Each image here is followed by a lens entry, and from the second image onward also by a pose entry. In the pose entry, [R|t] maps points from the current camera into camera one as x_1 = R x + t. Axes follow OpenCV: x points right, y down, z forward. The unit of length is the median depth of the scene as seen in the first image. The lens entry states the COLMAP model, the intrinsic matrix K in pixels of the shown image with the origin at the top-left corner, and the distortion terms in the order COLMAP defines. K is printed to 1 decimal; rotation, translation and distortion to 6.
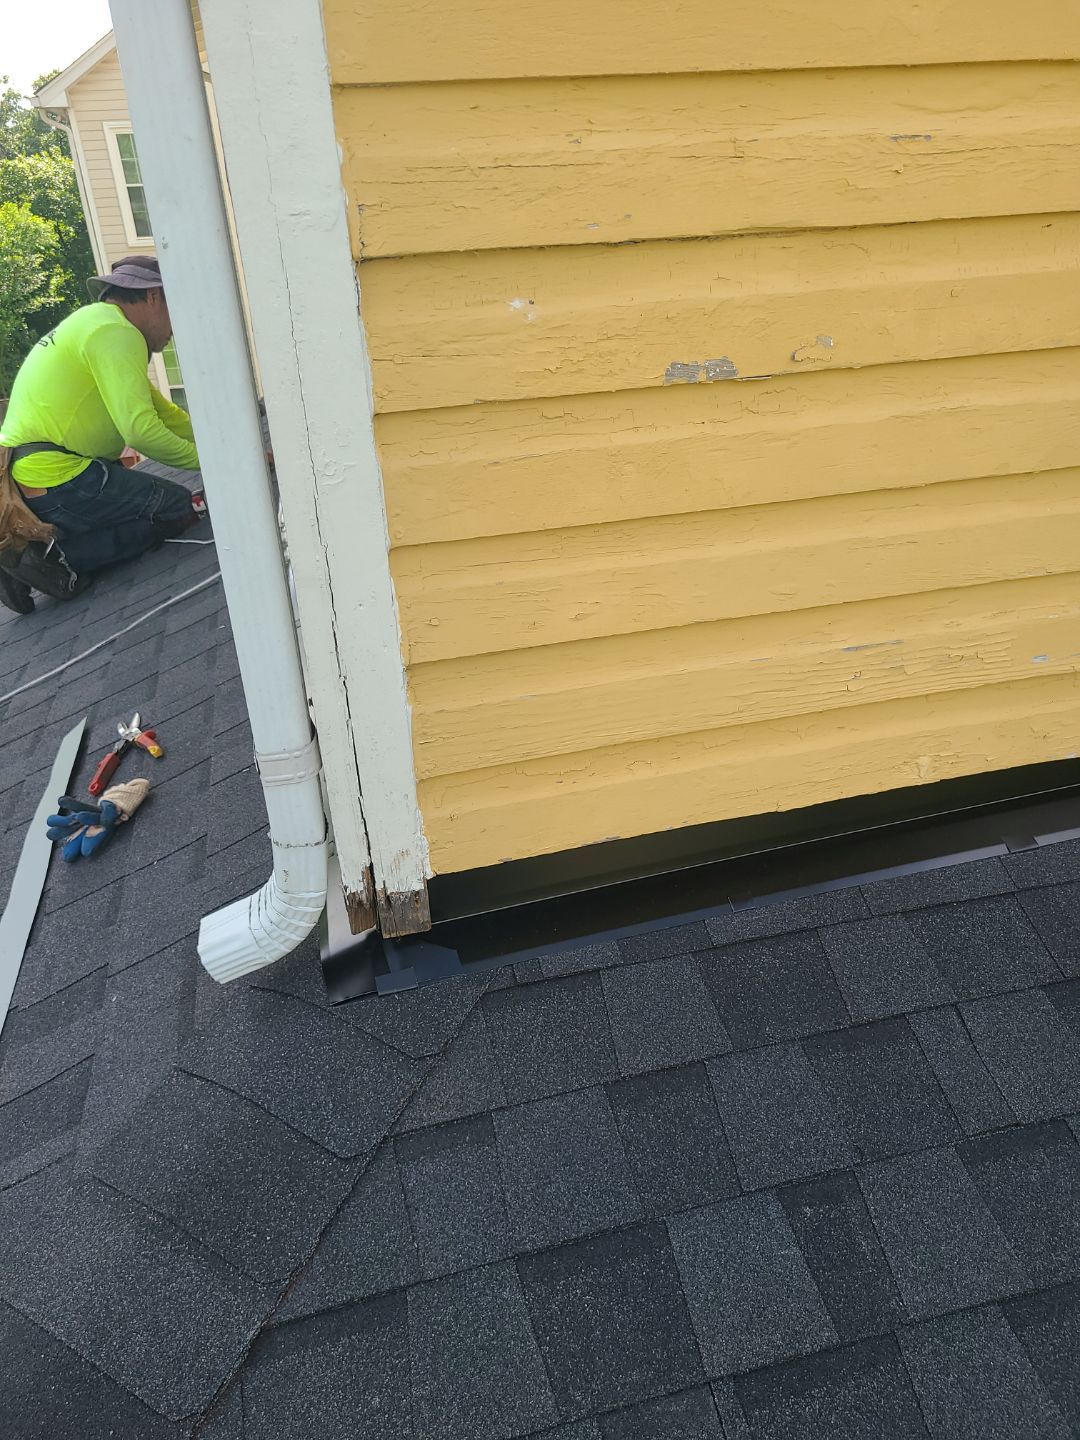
lens RADIAL K [[1006.6, 0, 537.2], [0, 1006.6, 731.1], [0, 0, 1]] dist [0.020549, -0.012375]
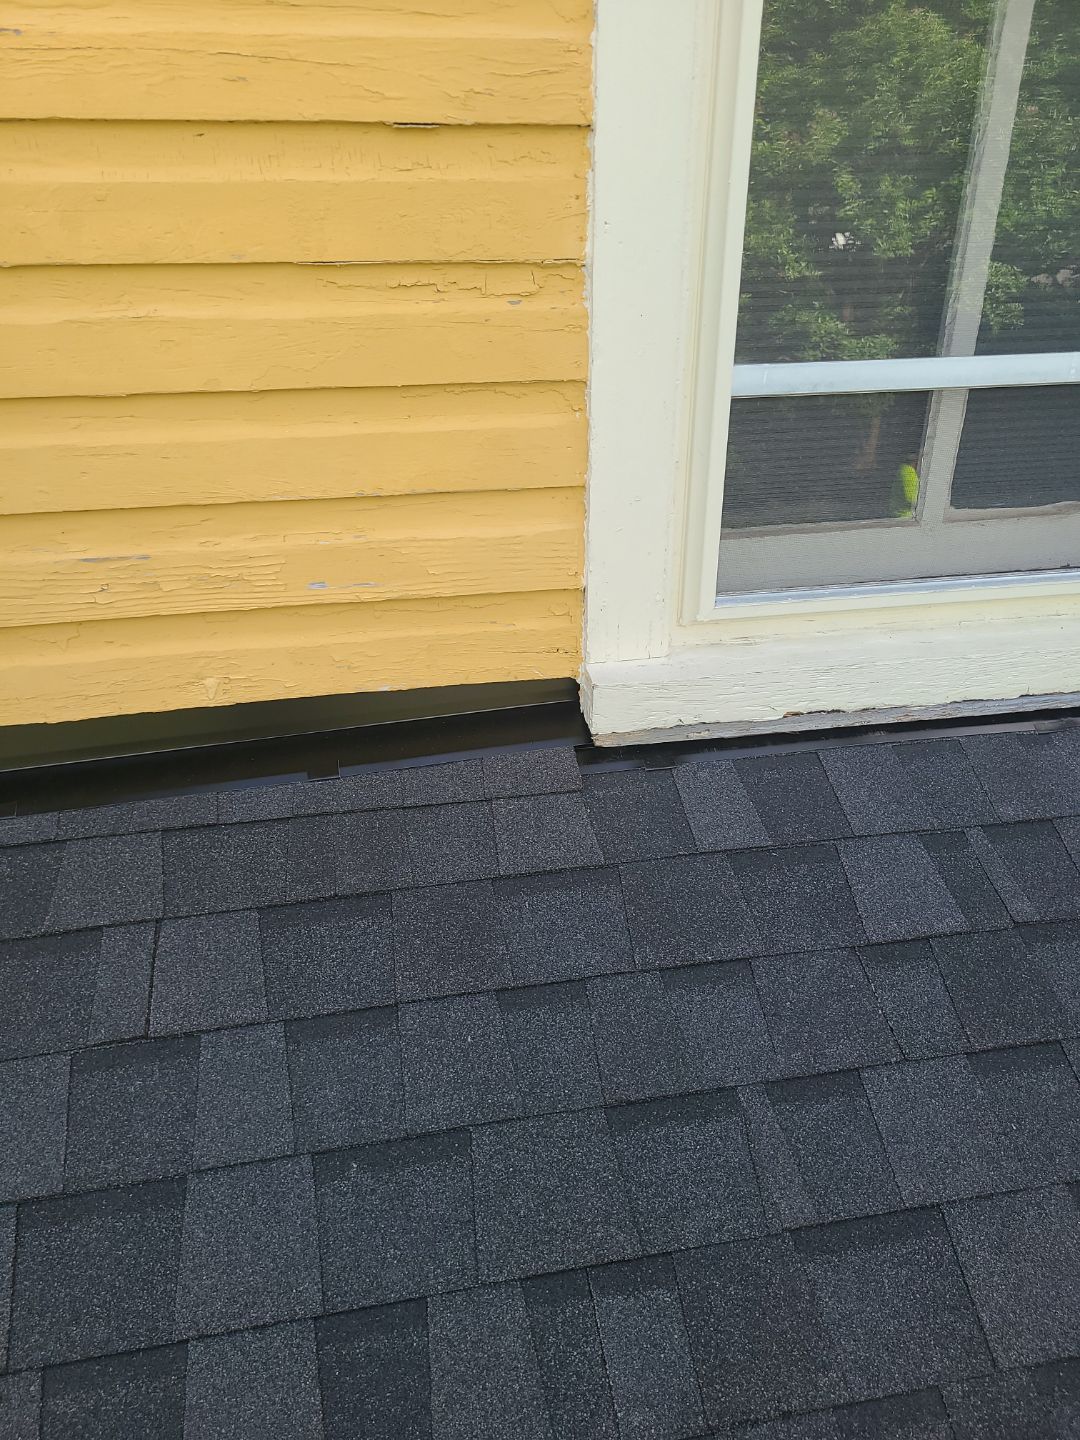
lens RADIAL K [[1006.6, 0, 548.4], [0, 1006.6, 709.0], [0, 0, 1]] dist [0.020549, -0.012375]
pose [[0.998127, 0.059787, -0.012969, 0.816322], [-0.059695, 0.998189, 0.007420, 0.032009], [0.013389, -0.006632, 0.999888, 0.008188]]
